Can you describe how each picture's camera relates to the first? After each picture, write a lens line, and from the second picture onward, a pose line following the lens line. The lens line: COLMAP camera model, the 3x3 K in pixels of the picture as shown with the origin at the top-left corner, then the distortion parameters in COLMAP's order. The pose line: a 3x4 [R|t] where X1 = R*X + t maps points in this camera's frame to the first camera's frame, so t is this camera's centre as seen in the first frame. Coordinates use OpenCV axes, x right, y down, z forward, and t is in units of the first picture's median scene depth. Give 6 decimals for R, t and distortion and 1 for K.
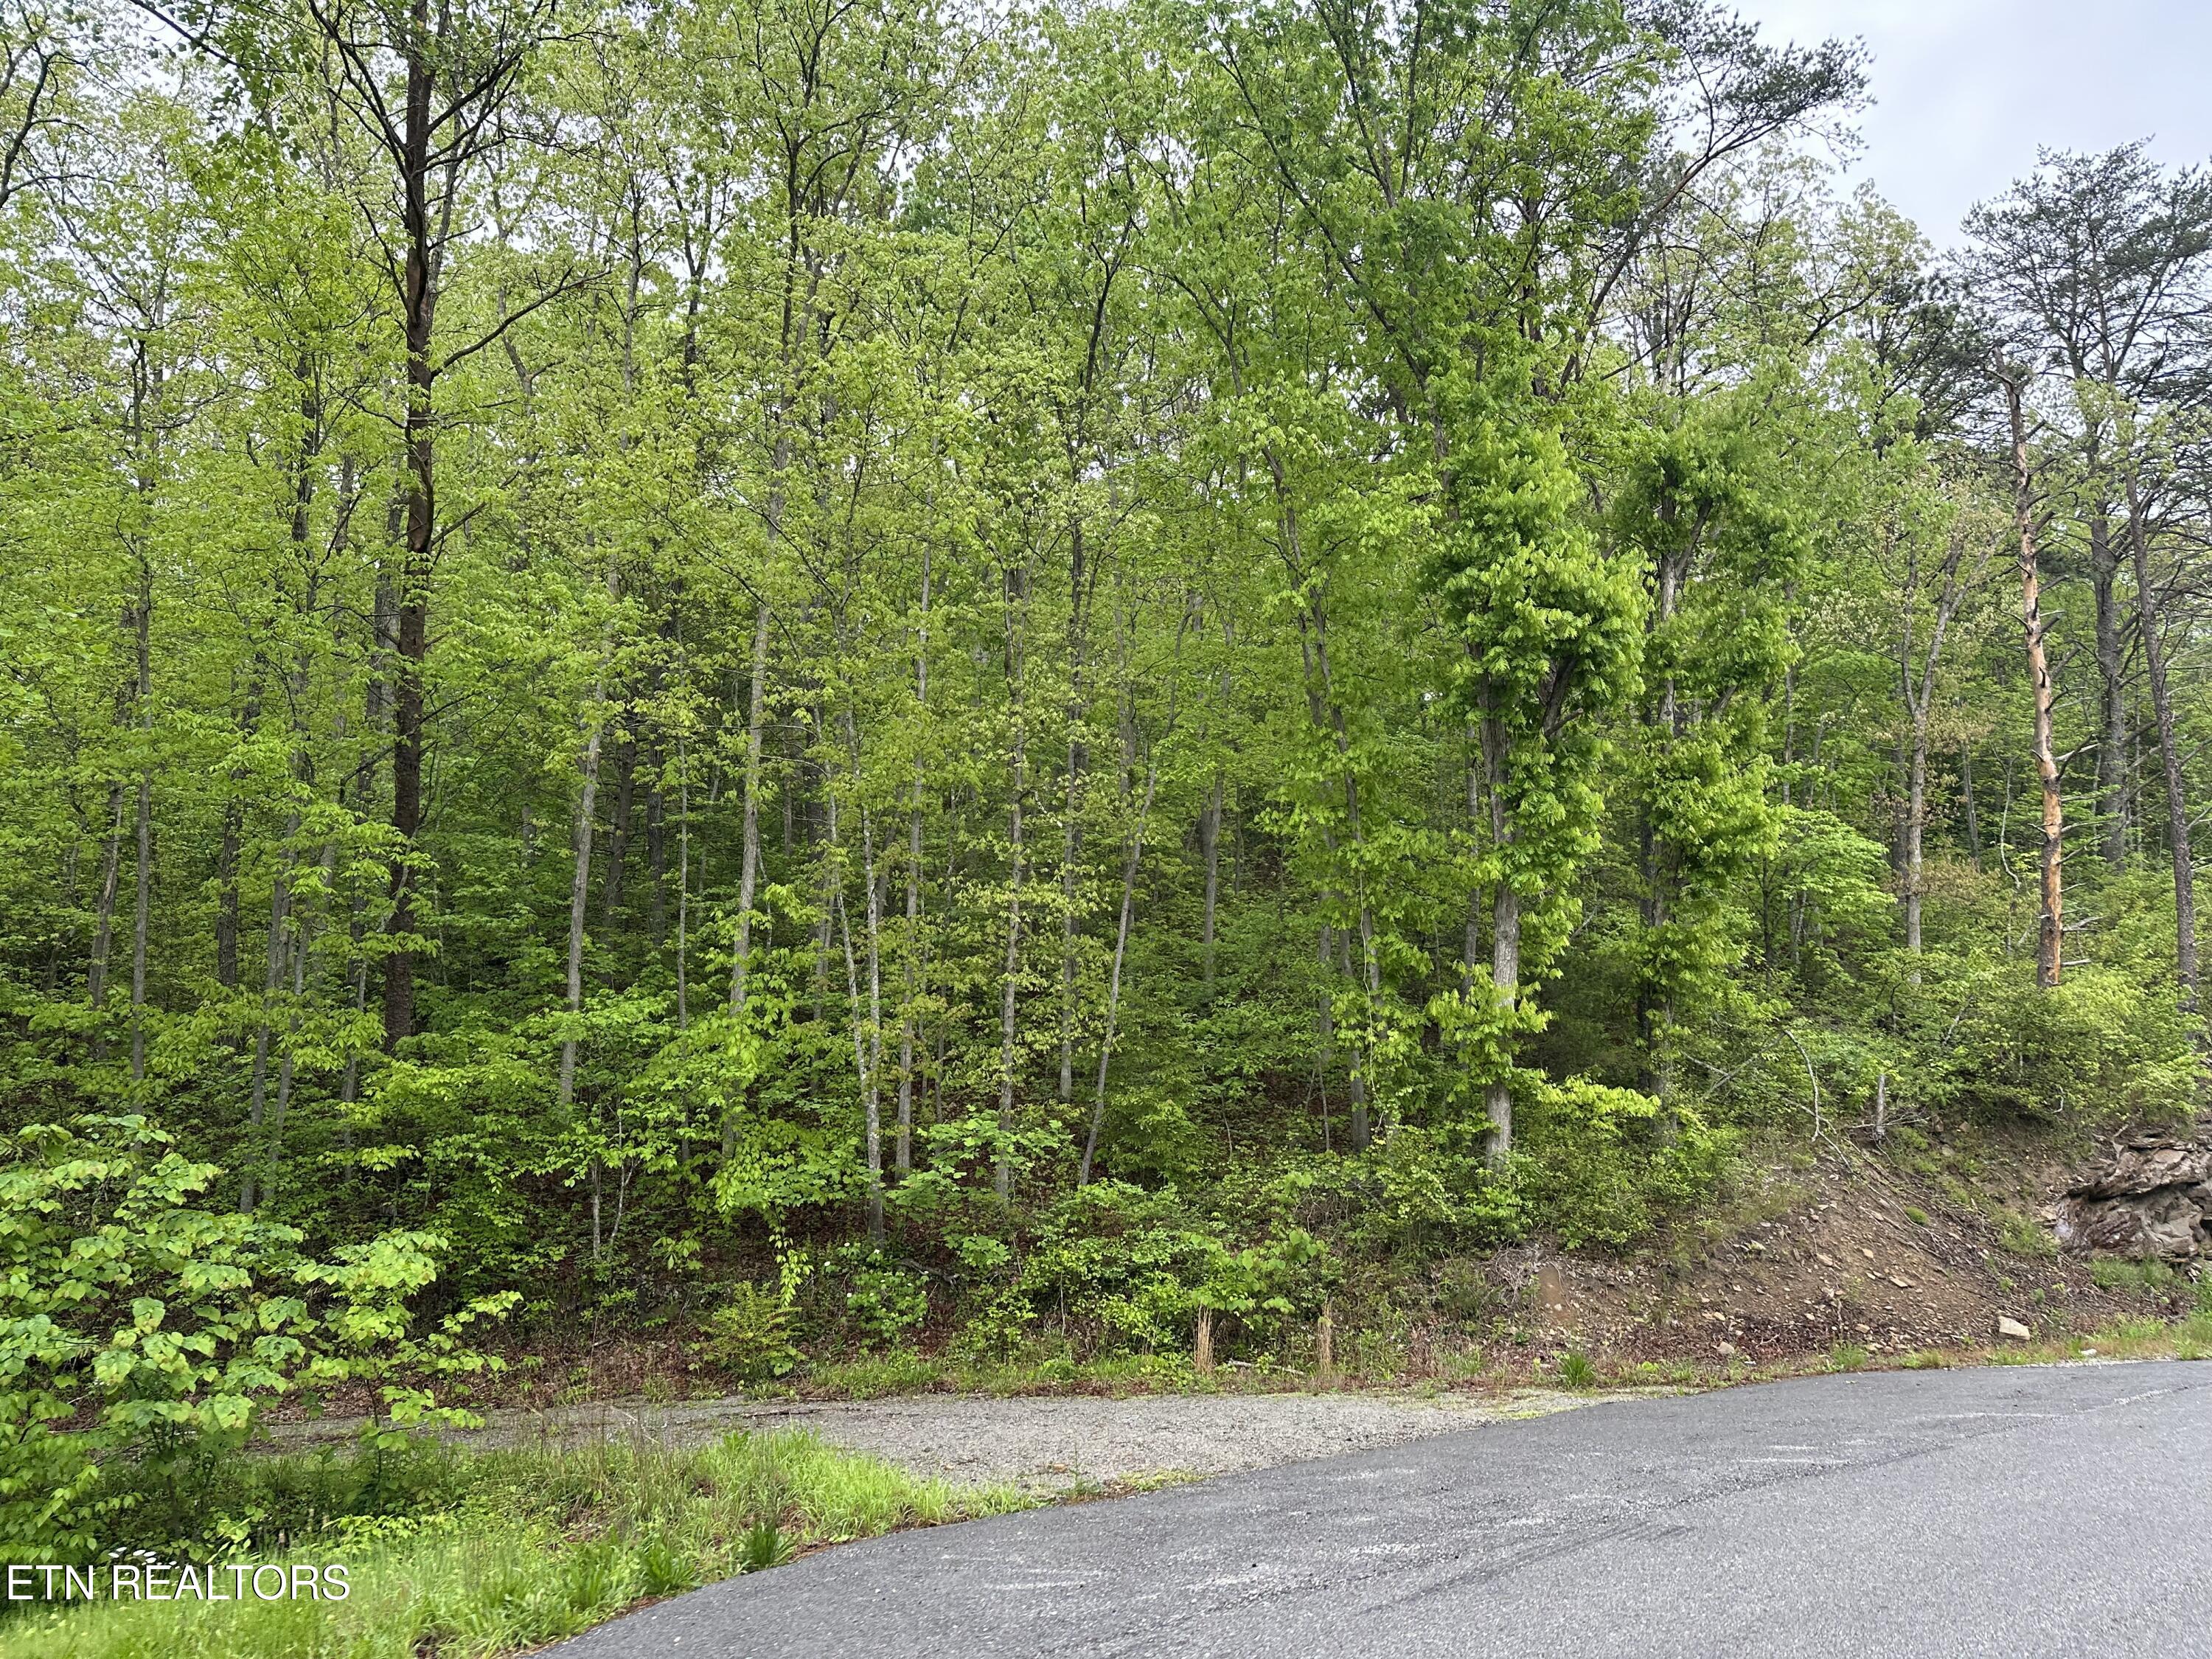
lens RADIAL K [[1556.2, 0, 1100.7], [0, 1556.2, 813.6], [0, 0, 1]] dist [0.124298, -0.195882]
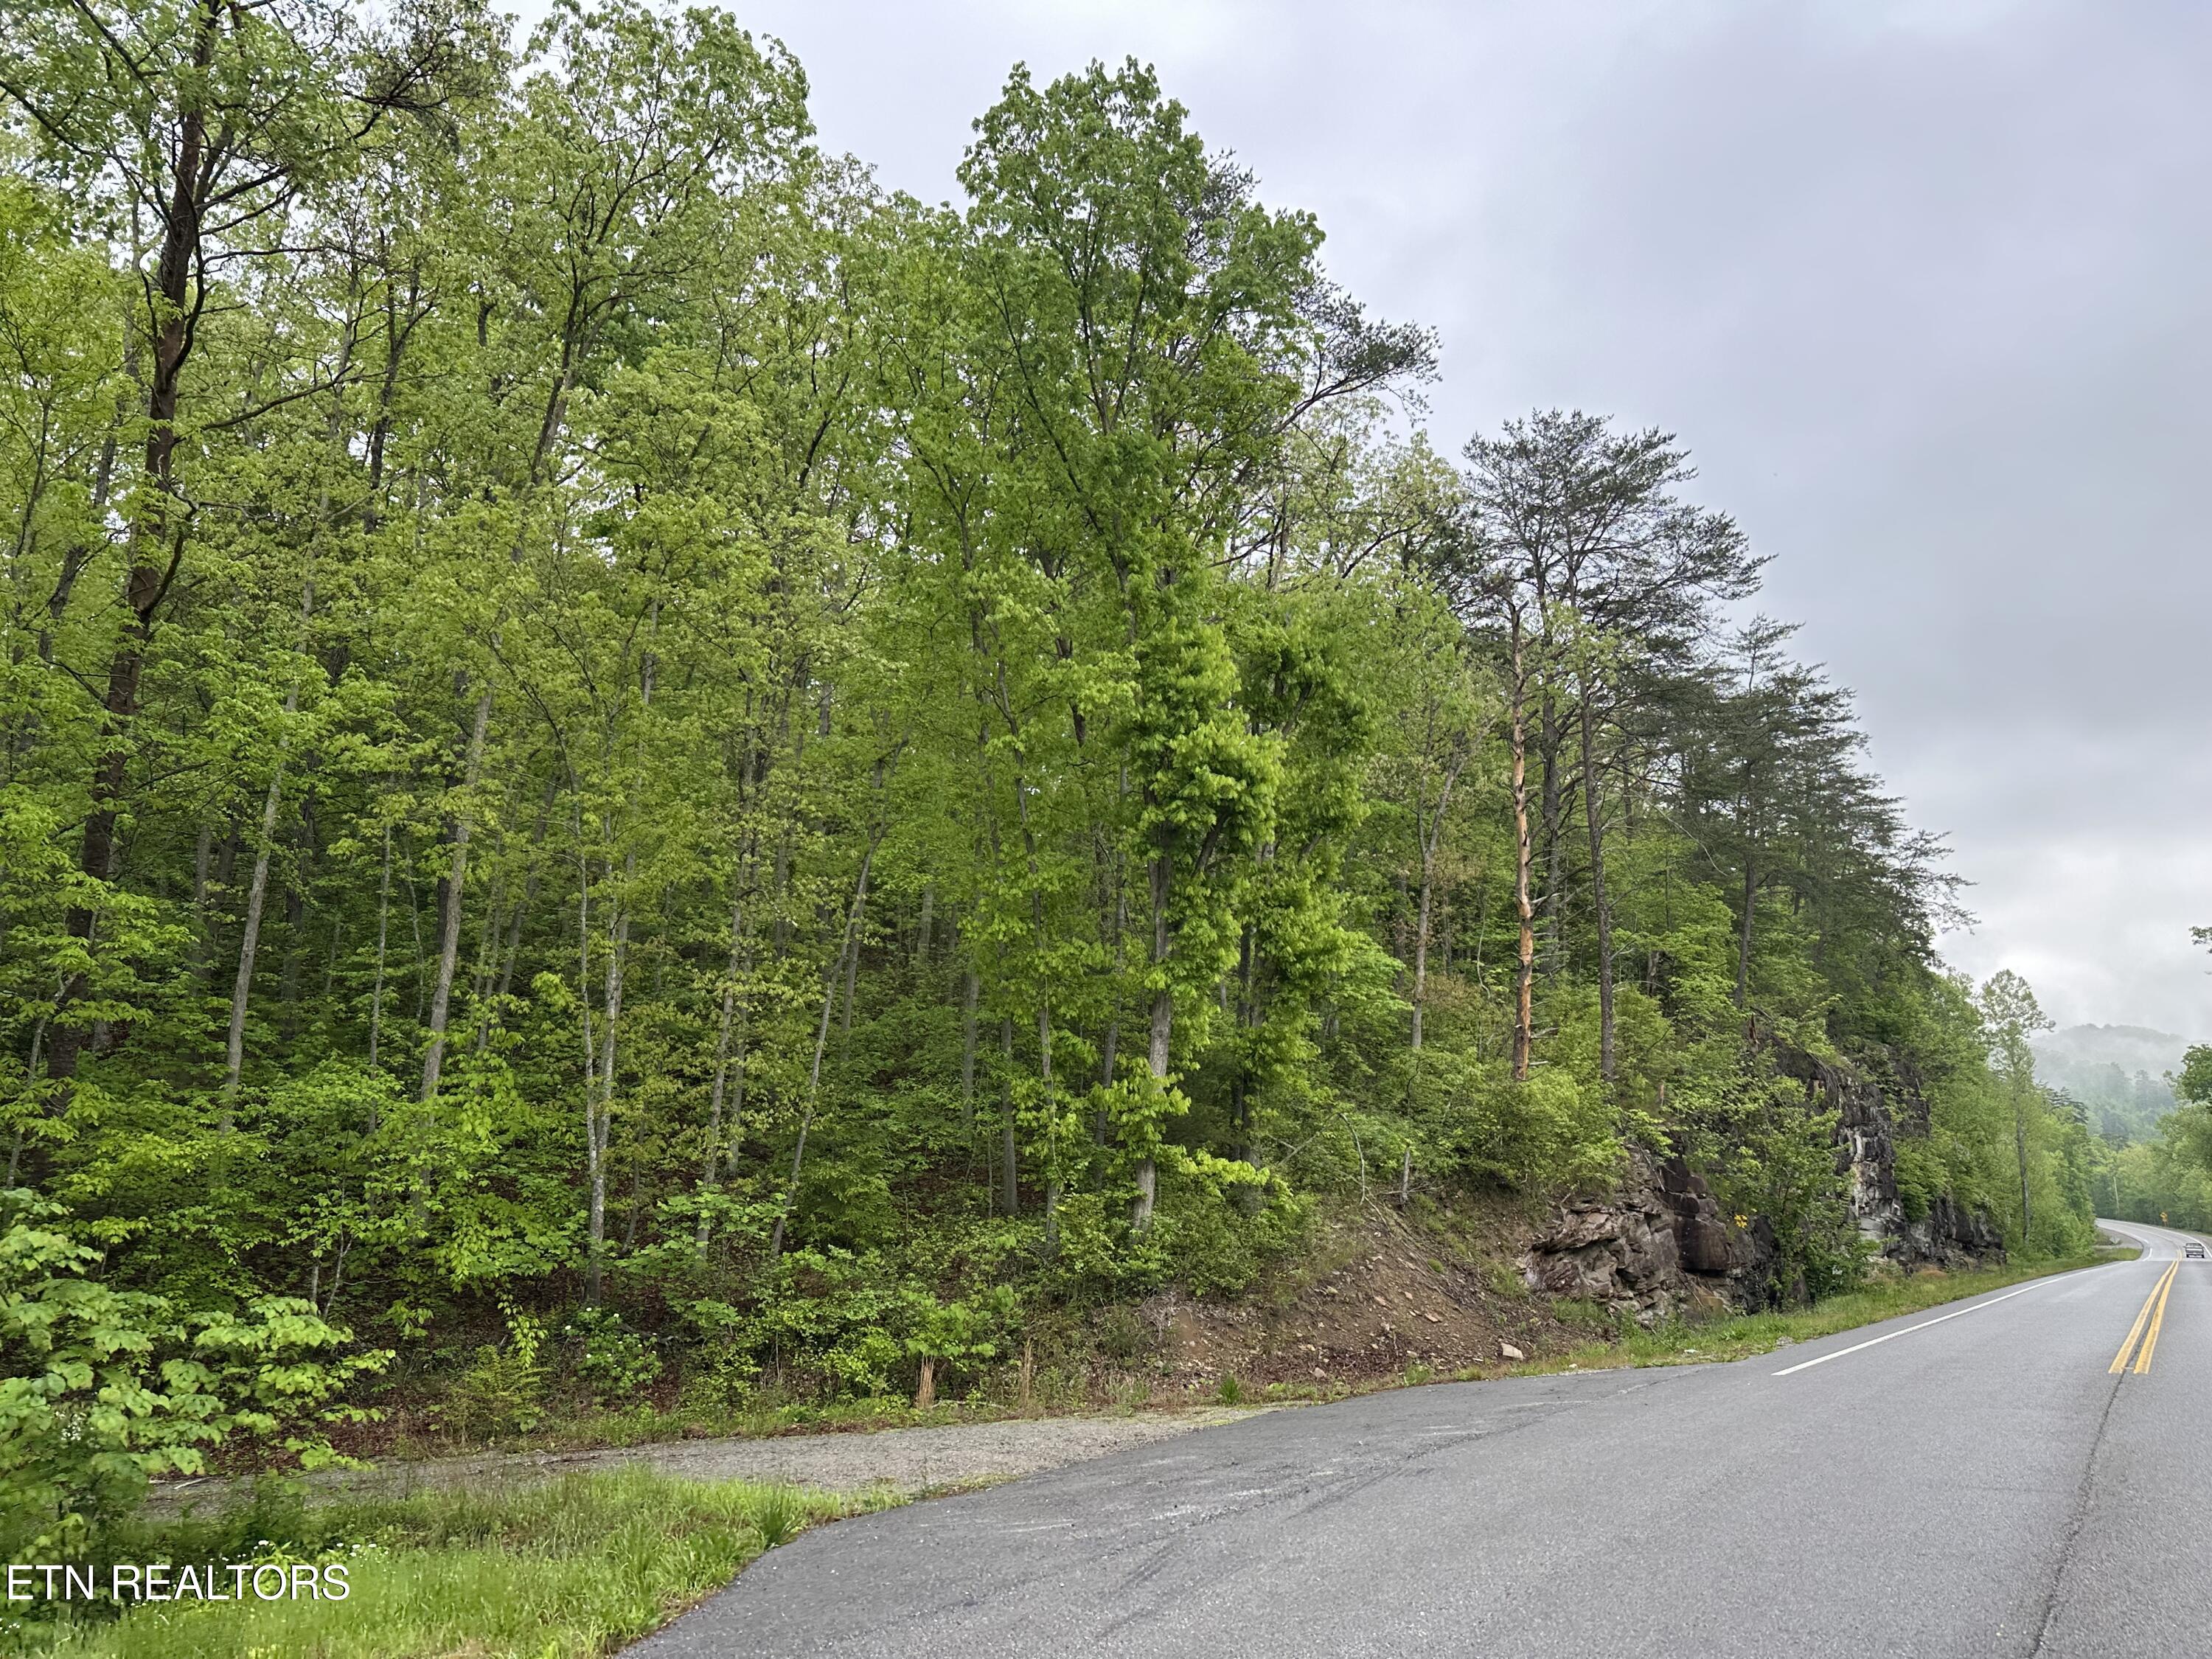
lens RADIAL K [[1556.2, 0, 1100.7], [0, 1556.2, 813.6], [0, 0, 1]] dist [0.124298, -0.195882]
pose [[0.948371, 0.072886, 0.308676, -0.173427], [-0.060024, 0.996895, -0.050973, -0.028428], [-0.311432, 0.029814, 0.949801, -0.138474]]
